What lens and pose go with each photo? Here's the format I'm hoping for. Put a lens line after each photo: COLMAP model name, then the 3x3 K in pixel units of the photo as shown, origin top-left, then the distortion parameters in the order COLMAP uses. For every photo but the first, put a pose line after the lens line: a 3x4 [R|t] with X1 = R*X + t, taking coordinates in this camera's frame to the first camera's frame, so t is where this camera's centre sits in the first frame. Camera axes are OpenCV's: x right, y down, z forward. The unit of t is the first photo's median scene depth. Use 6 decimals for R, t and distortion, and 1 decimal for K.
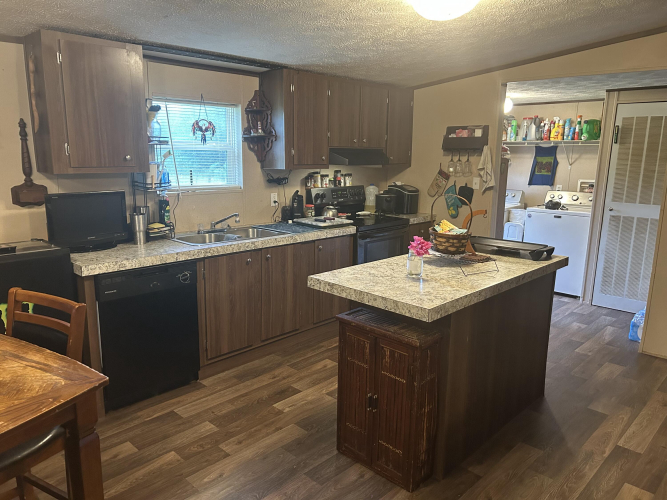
lens RADIAL K [[499.9, 0, 332.8], [0, 499.9, 252.8], [0, 0, 1]] dist [0.040337, -0.024378]
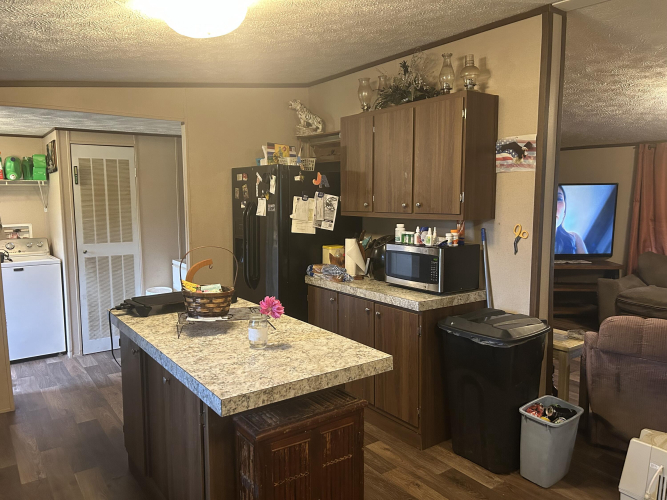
lens RADIAL K [[499.9, 0, 329.4], [0, 499.9, 249.8], [0, 0, 1]] dist [0.040337, -0.024378]
pose [[0.170509, -0.125391, 0.977345, -0.308009], [0.202350, 0.975186, 0.089811, -0.081821], [-0.964355, 0.182452, 0.191651, 0.366681]]
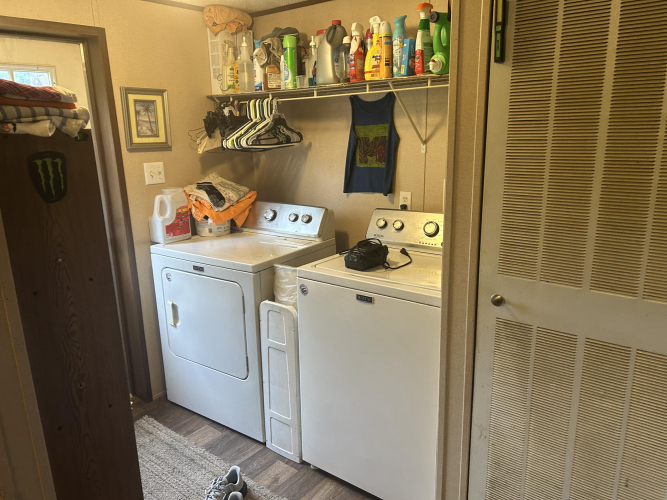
lens RADIAL K [[499.9, 0, 332.4], [0, 499.9, 250.8], [0, 0, 1]] dist [0.040337, -0.024378]
pose [[0.995797, -0.059325, 0.069784, 0.439094], [0.056412, 0.997481, 0.042994, -0.131294], [-0.072159, -0.038876, 0.996635, 0.724275]]
